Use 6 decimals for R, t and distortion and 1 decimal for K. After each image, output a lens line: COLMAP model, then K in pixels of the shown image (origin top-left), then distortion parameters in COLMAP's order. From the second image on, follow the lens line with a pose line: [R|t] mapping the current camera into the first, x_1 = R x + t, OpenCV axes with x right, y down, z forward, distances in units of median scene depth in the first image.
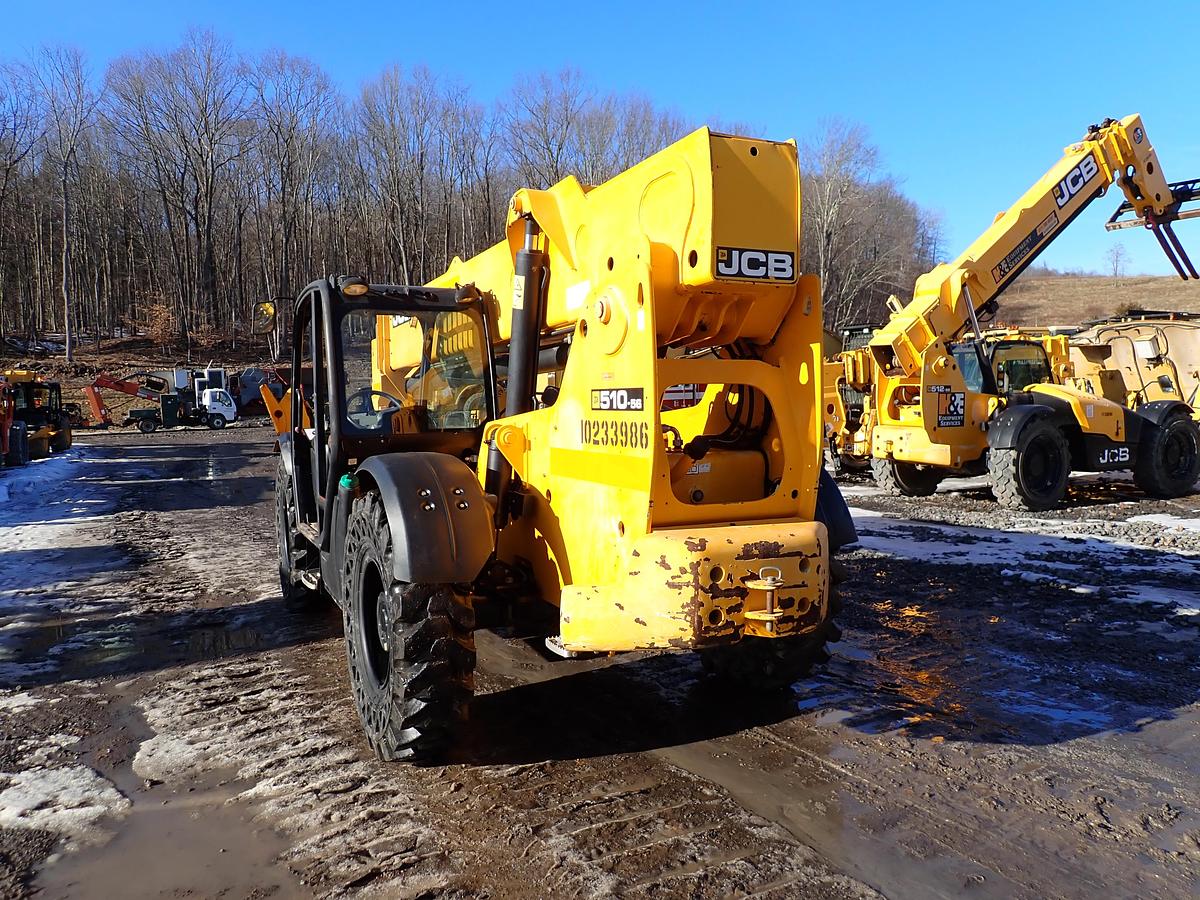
lens RADIAL K [[889.4, 0, 599.8], [0, 889.4, 445.2], [0, 0, 1]] dist [0.015604, -0.016662]
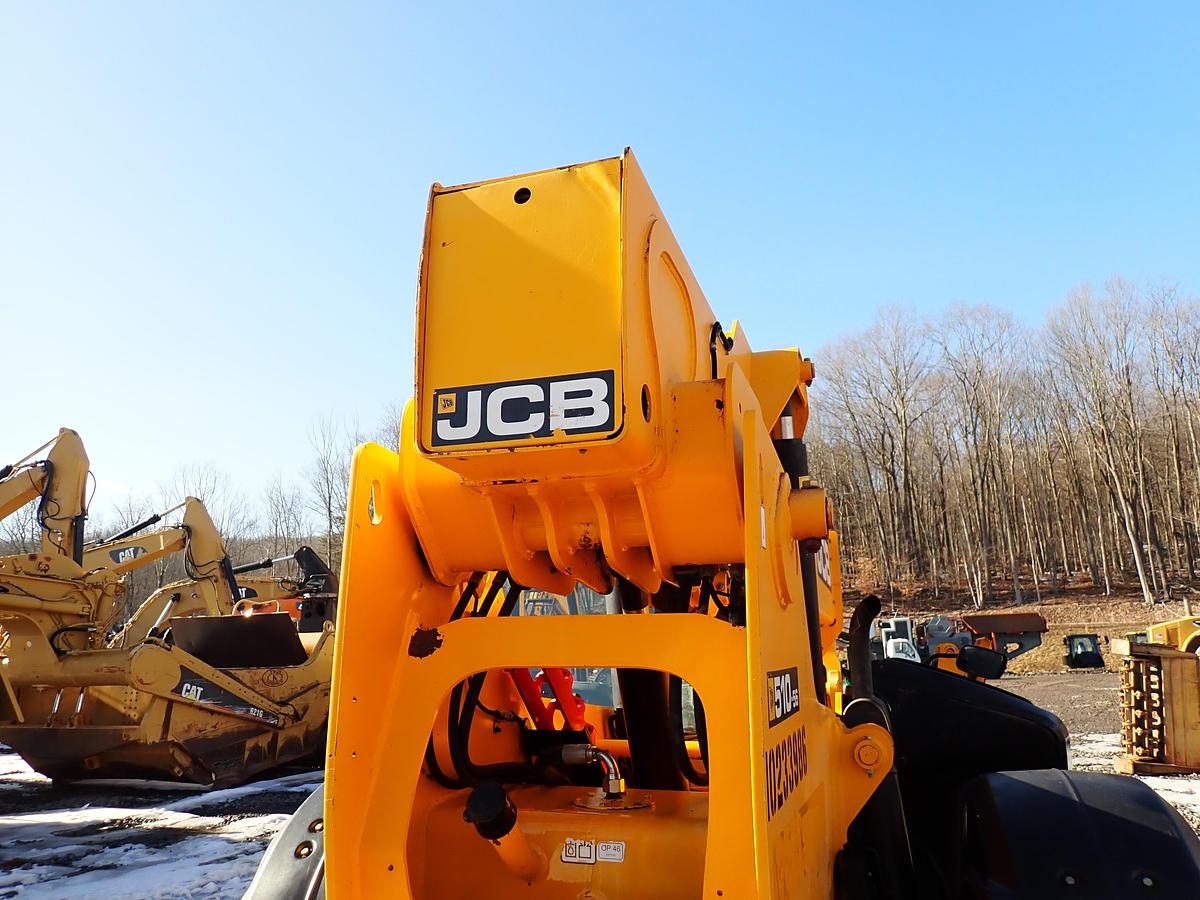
lens RADIAL K [[889.4, 0, 599.8], [0, 889.4, 445.2], [0, 0, 1]] dist [0.015604, -0.016662]
pose [[0.709383, -0.155585, -0.687436, 0.514269], [-0.036995, 0.965768, -0.256755, -0.065740], [0.703851, 0.207569, 0.679344, 0.702516]]
